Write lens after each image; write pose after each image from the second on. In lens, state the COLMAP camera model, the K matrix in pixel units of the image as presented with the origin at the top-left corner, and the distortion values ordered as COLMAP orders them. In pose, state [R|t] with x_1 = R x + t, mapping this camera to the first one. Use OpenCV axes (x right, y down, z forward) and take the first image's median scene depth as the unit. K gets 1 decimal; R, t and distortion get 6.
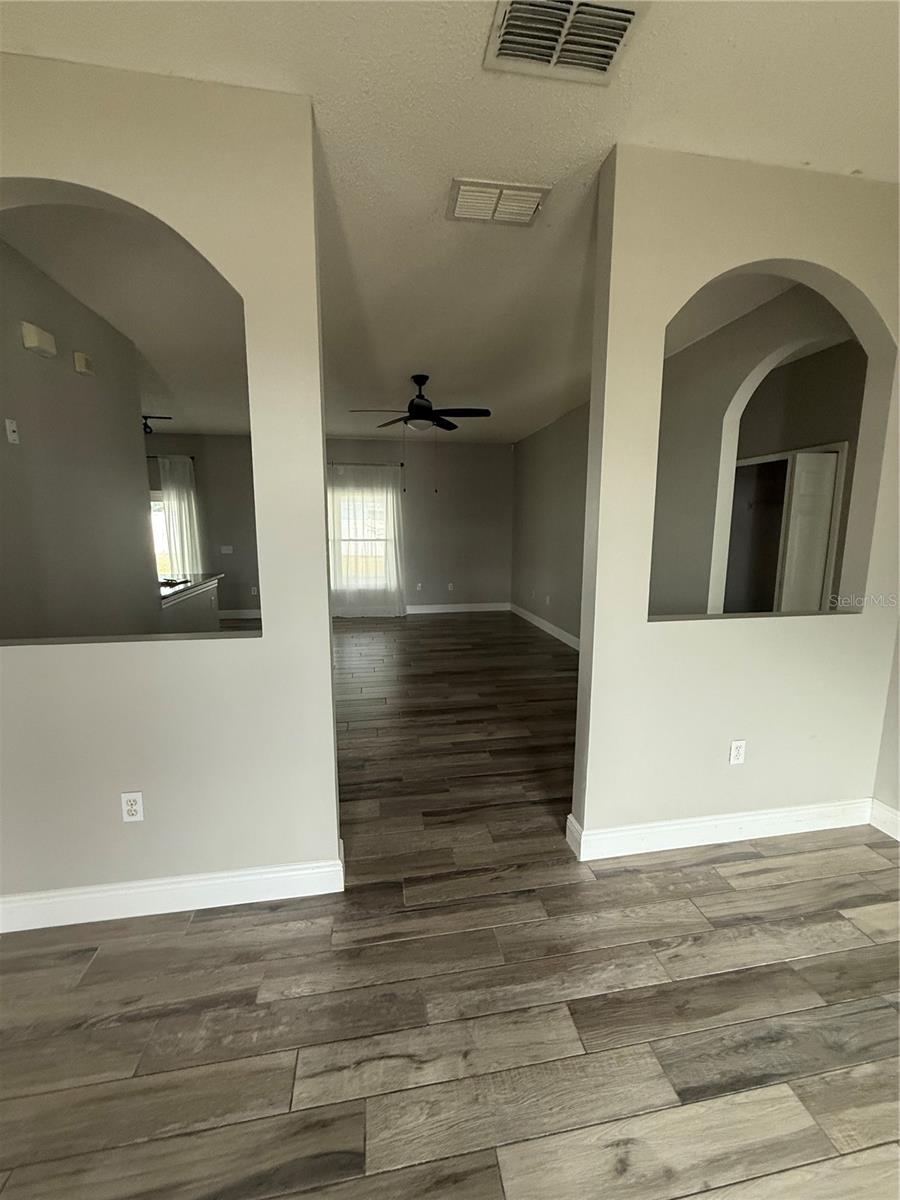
lens RADIAL K [[476.4, 0, 450.4], [0, 476.4, 603.7], [0, 0, 1]] dist [-0.001076, 0.000241]
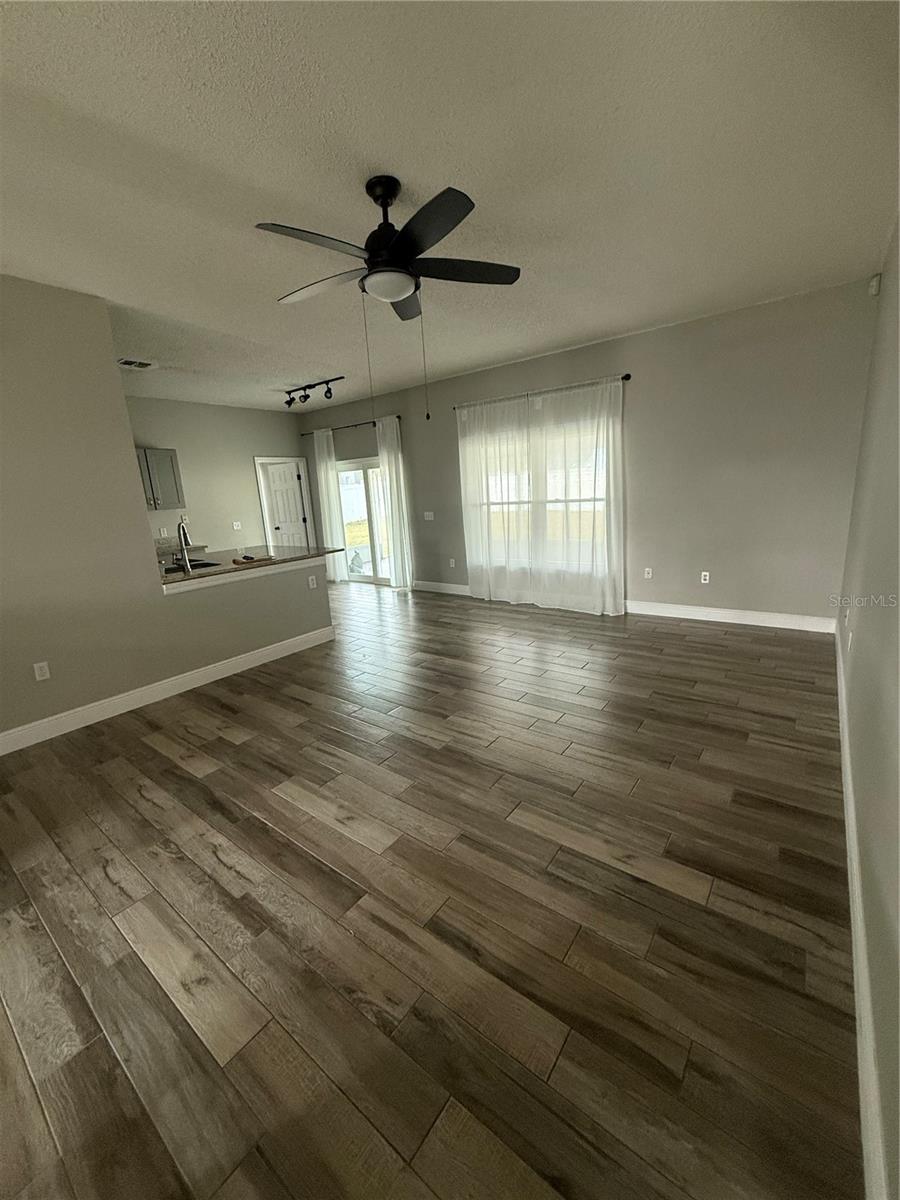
lens RADIAL K [[476.4, 0, 457.5], [0, 476.4, 597.9], [0, 0, 1]] dist [-0.001076, 0.000241]
pose [[0.682424, 0.120703, -0.720921, 0.802233], [-0.058700, 0.992136, 0.110547, -0.209135], [0.728595, -0.033122, 0.684143, 1.392261]]
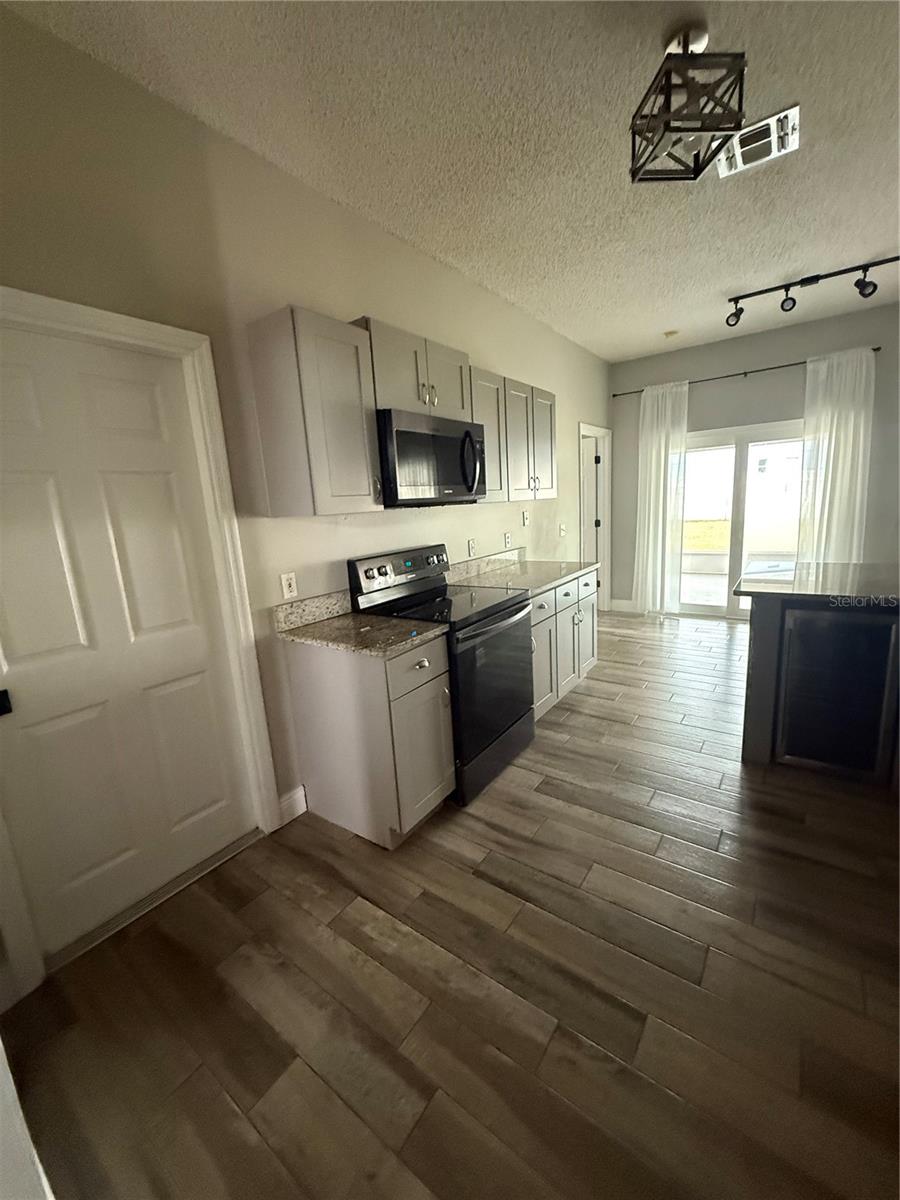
lens RADIAL K [[476.4, 0, 454.3], [0, 476.4, 595.7], [0, 0, 1]] dist [-0.001076, 0.000241]
pose [[0.699840, 0.093548, -0.708148, -1.492134], [-0.054126, 0.995482, 0.078015, -0.110392], [0.712246, -0.016269, 0.701741, 0.787834]]
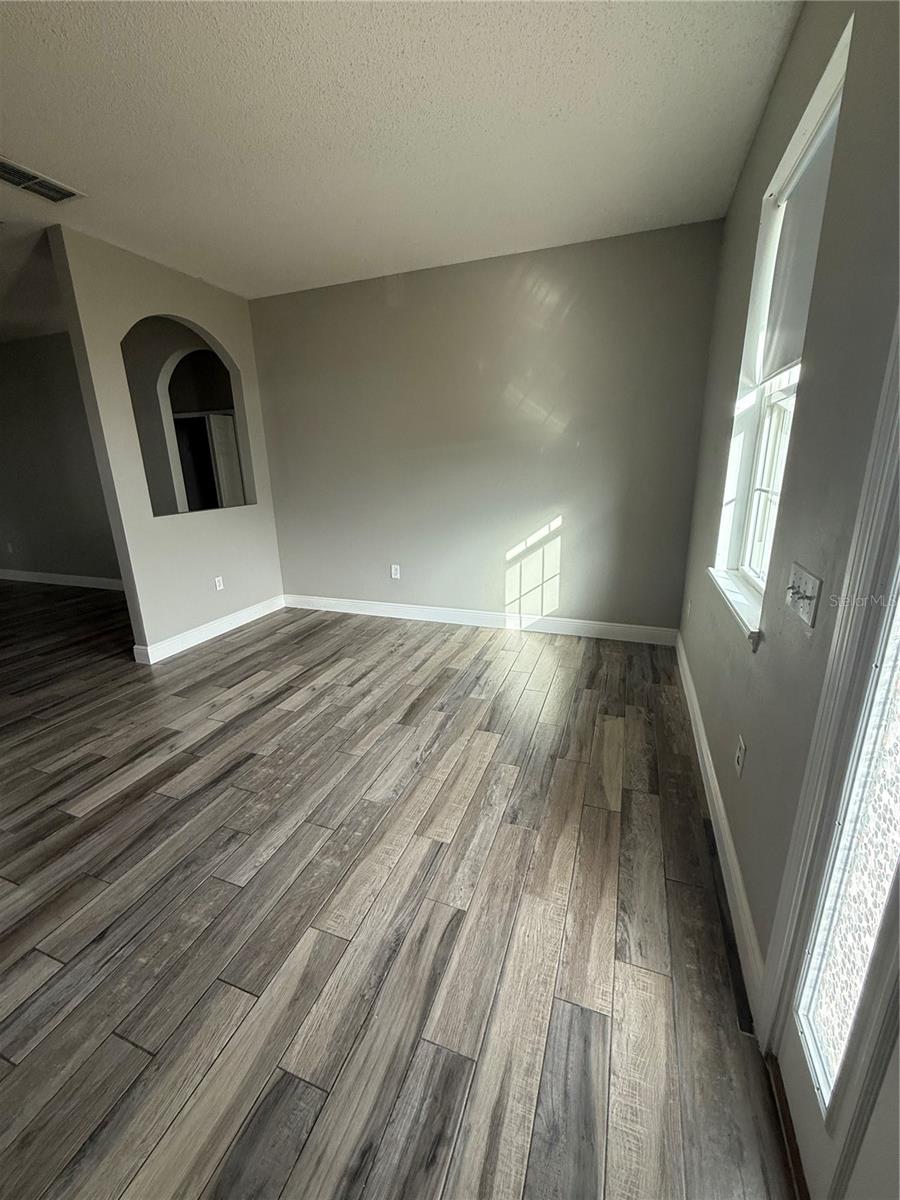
lens RADIAL K [[476.4, 0, 446.4], [0, 476.4, 598.2], [0, 0, 1]] dist [-0.001076, 0.000241]
pose [[0.512875, -0.251244, 0.820875, -0.494354], [0.154628, 0.967611, 0.199545, 0.132000], [-0.844423, 0.024589, 0.535113, -0.760413]]
